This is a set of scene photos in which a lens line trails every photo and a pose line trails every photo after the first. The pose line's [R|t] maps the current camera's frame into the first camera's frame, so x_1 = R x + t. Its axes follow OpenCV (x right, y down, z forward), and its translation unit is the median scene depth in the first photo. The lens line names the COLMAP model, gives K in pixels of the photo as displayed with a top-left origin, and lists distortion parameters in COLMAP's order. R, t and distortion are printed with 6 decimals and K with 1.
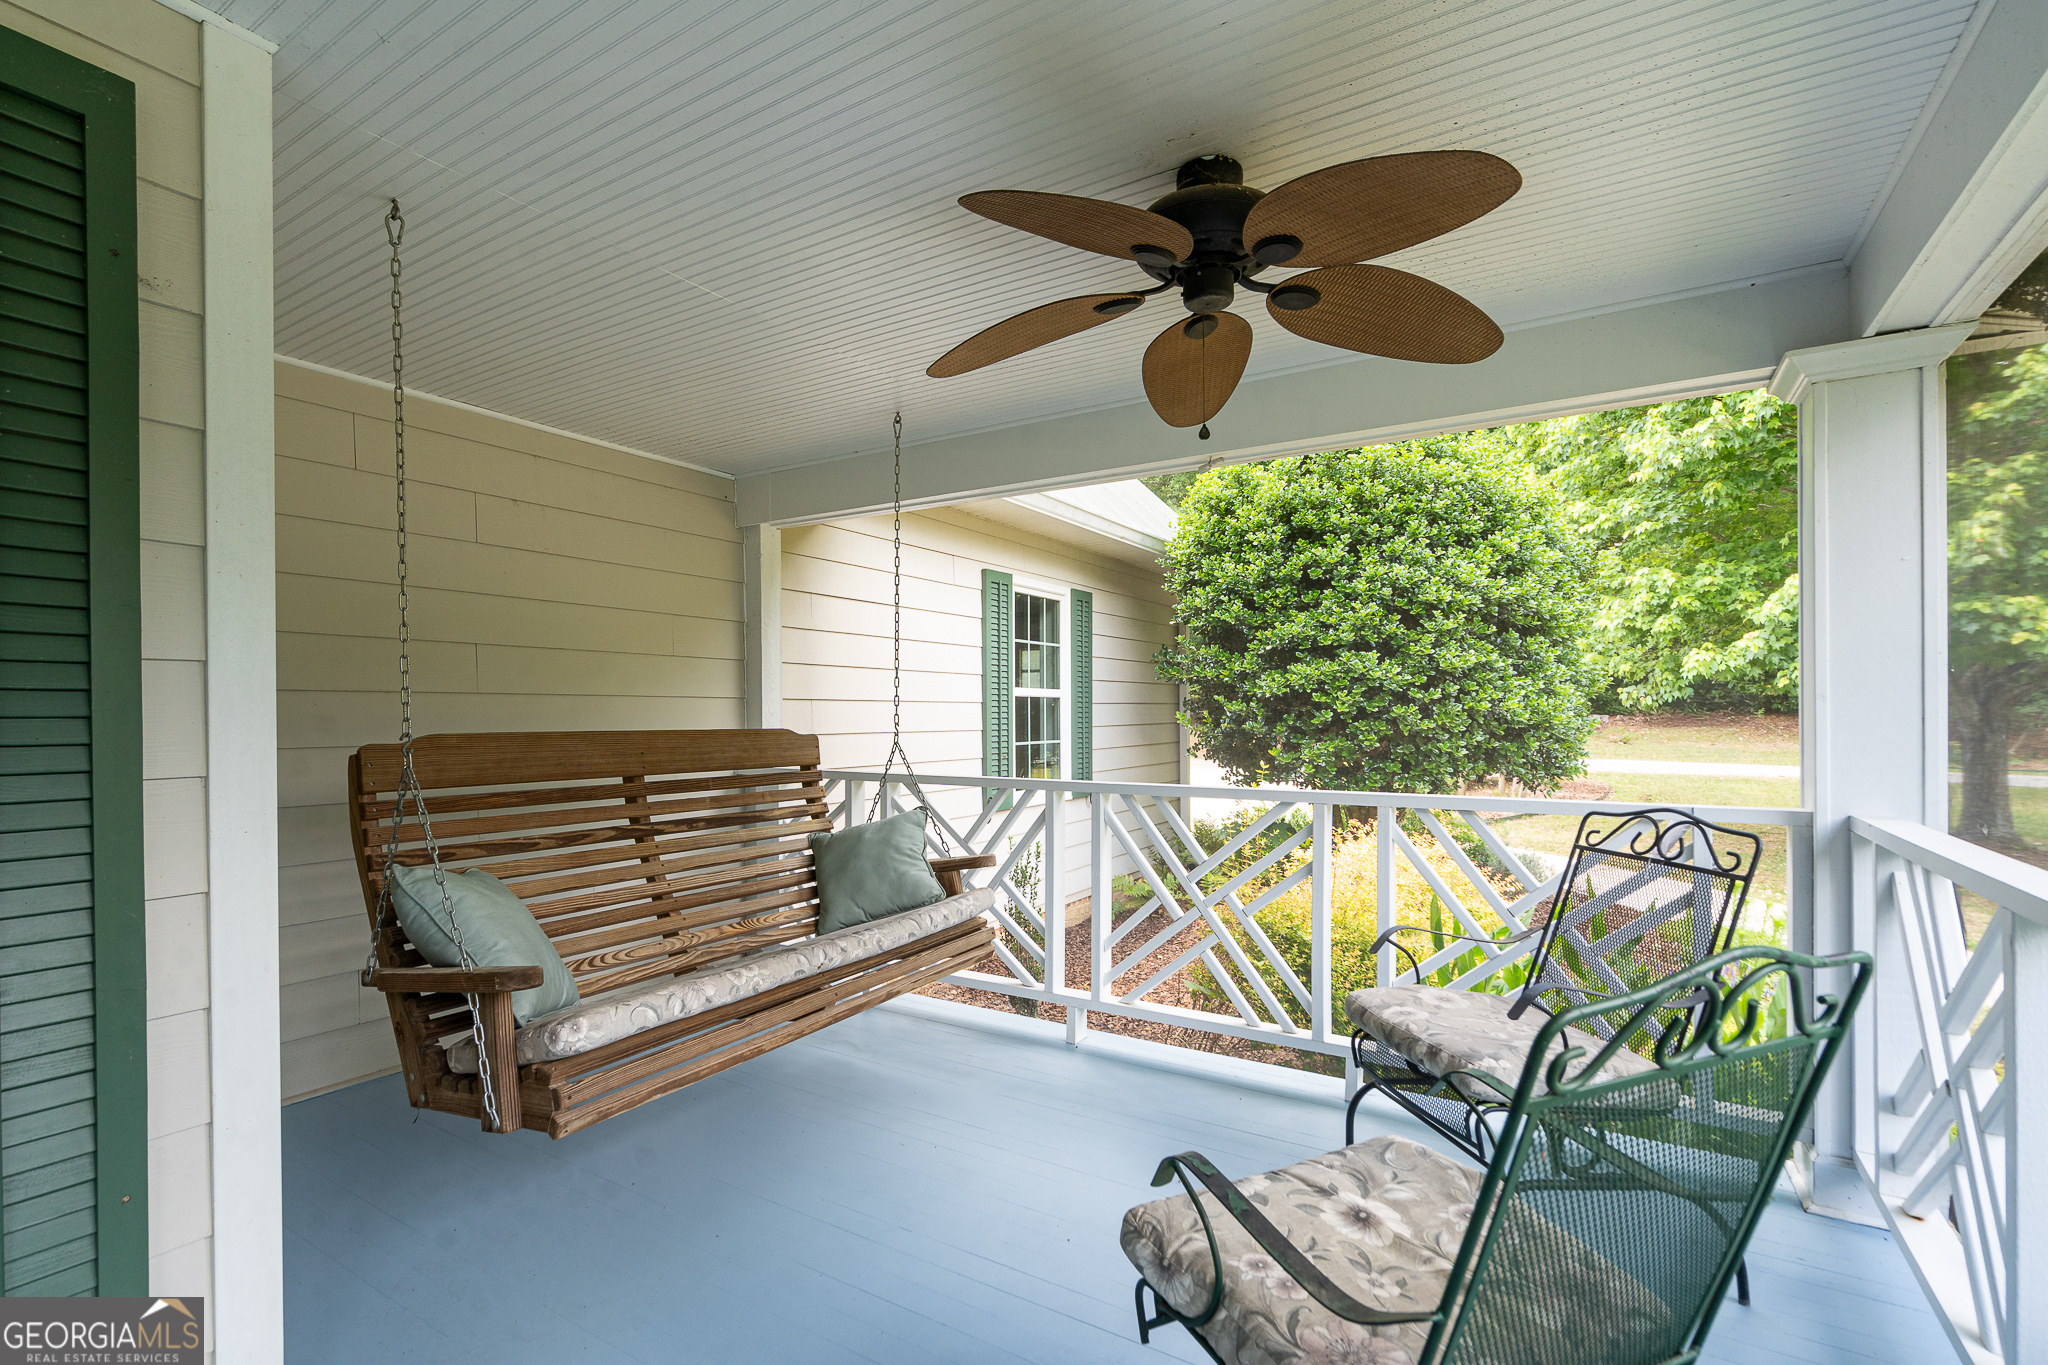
lens RADIAL K [[953.7, 0, 994.9], [0, 953.7, 720.5], [0, 0, 1]] dist [-0.003013, 0.001685]
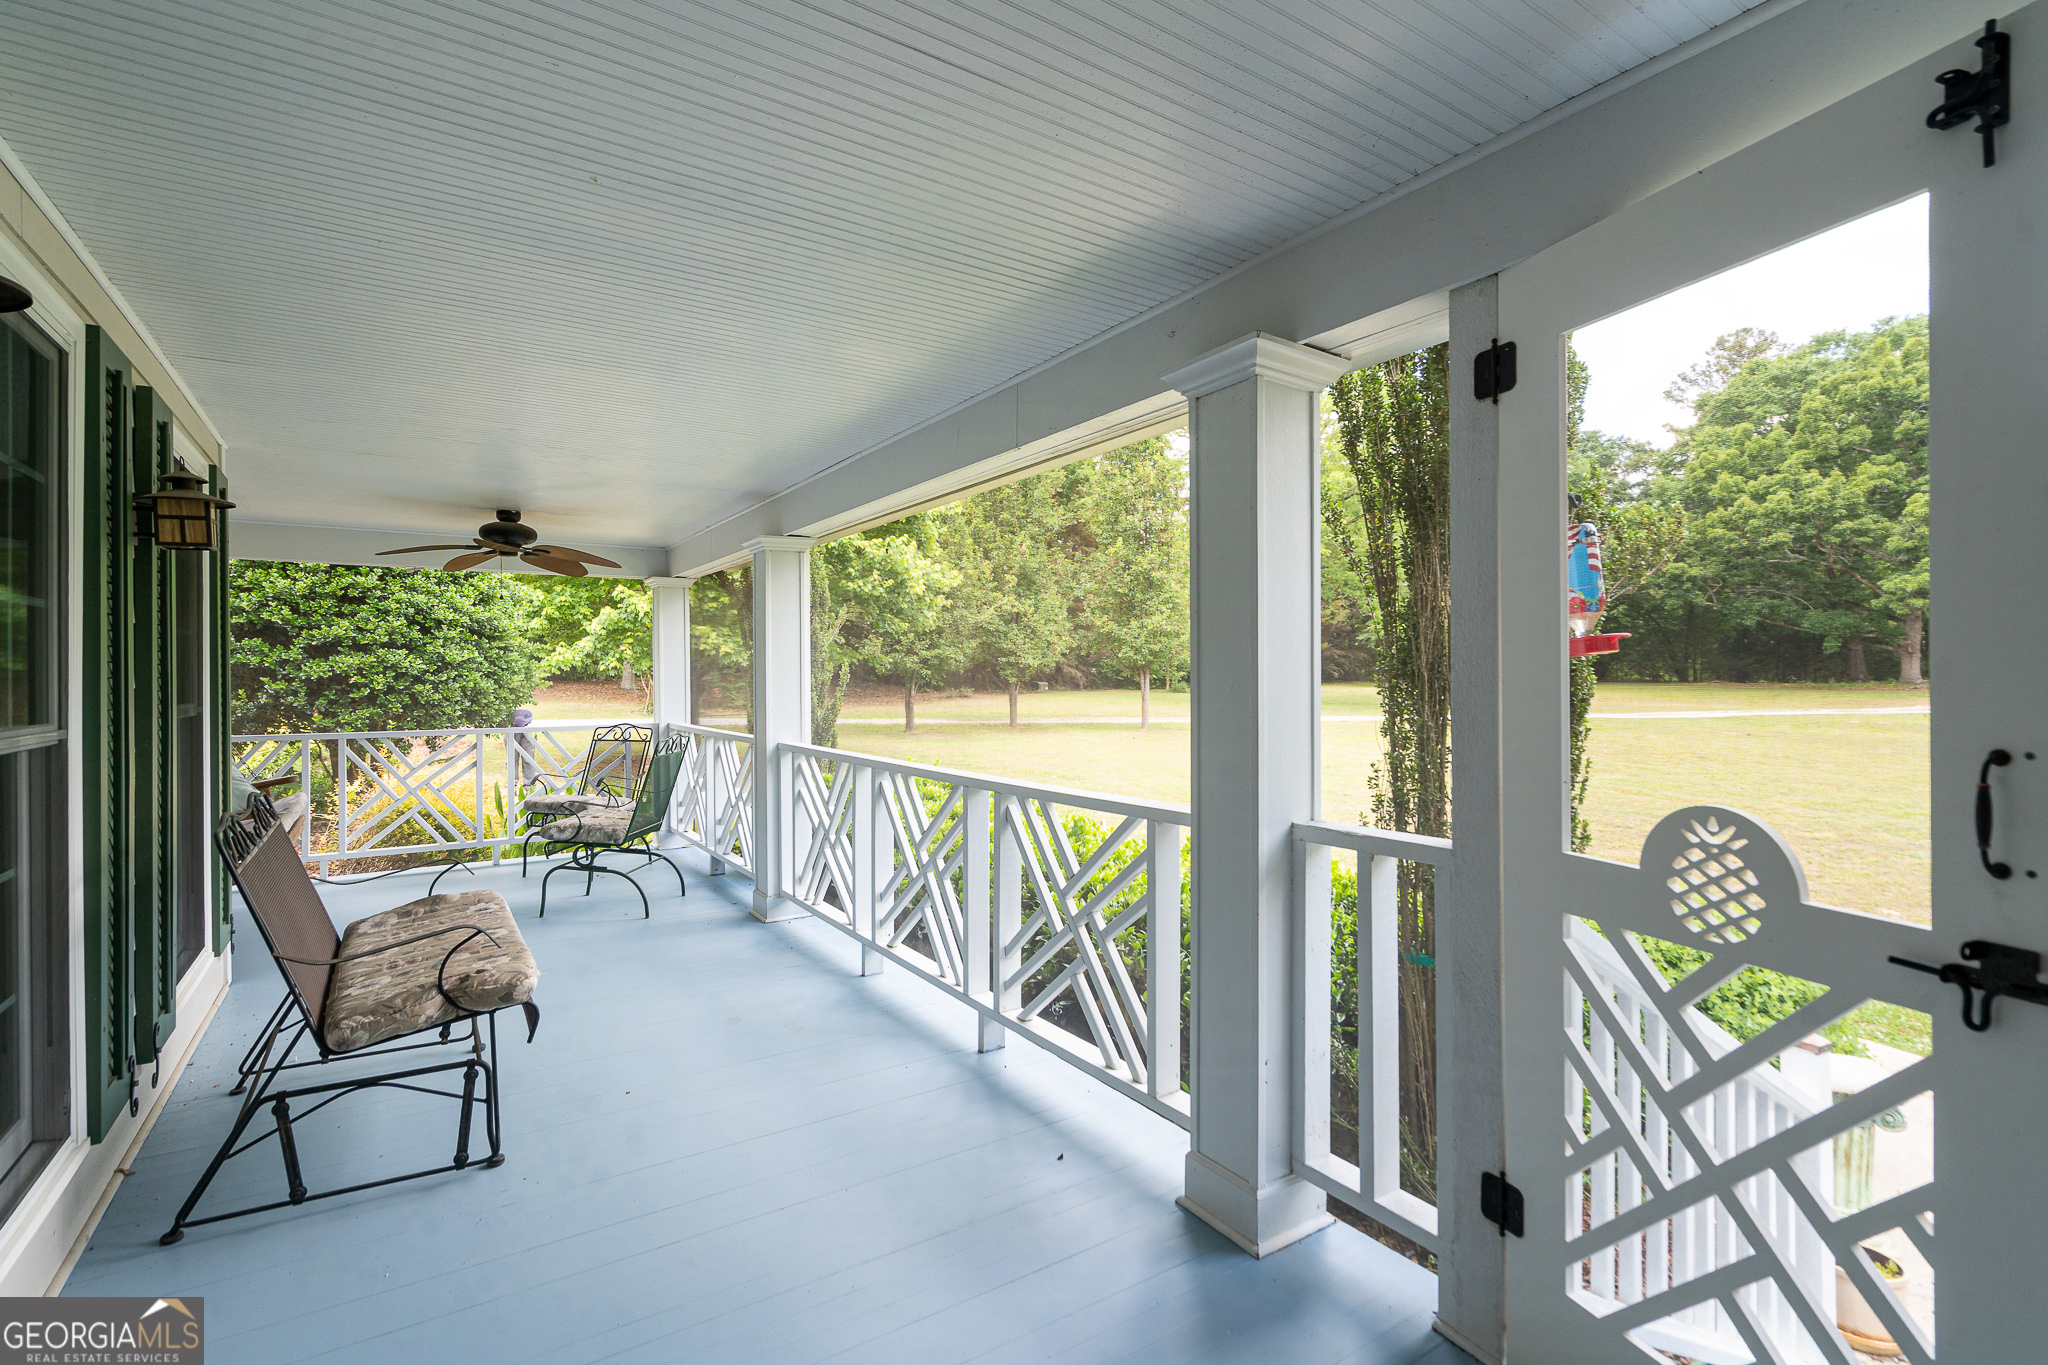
lens RADIAL K [[953.7, 0, 1019.9], [0, 953.7, 675.2], [0, 0, 1]] dist [-0.003013, 0.001685]
pose [[0.419082, -0.001604, 0.907947, -0.555364], [0.012033, 0.999920, -0.003788, -0.012935], [-0.907869, 0.012513, 0.419068, -0.519754]]
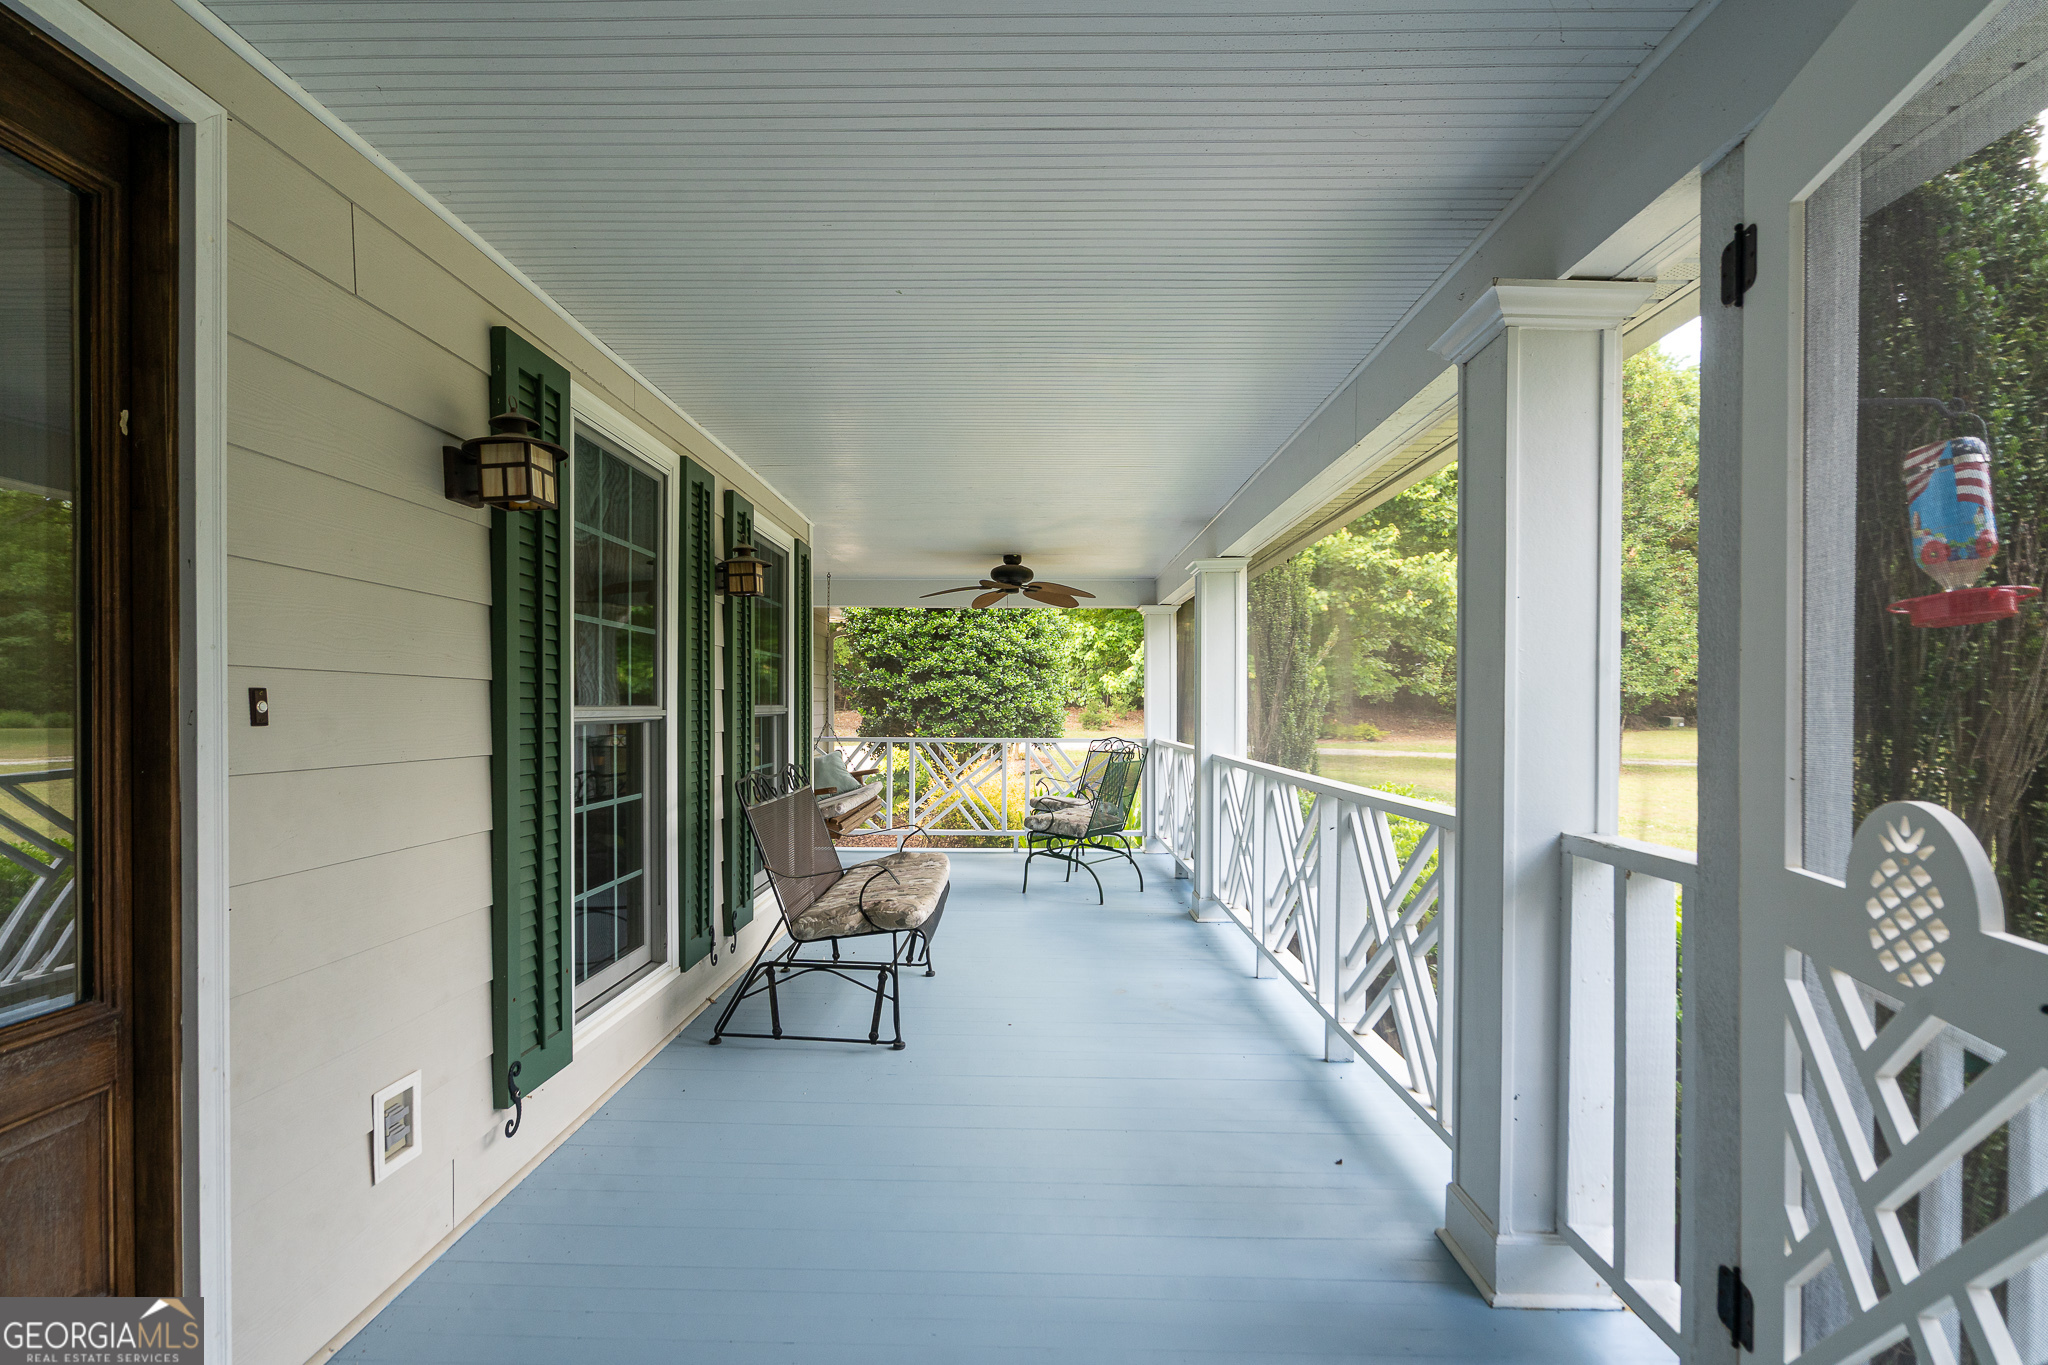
lens RADIAL K [[953.7, 0, 999.8], [0, 953.7, 716.9], [0, 0, 1]] dist [-0.003013, 0.001685]
pose [[0.859321, -0.001840, 0.511432, -0.507308], [0.000210, 0.999995, 0.003244, 0.002612], [-0.511436, -0.002681, 0.859317, -0.629670]]
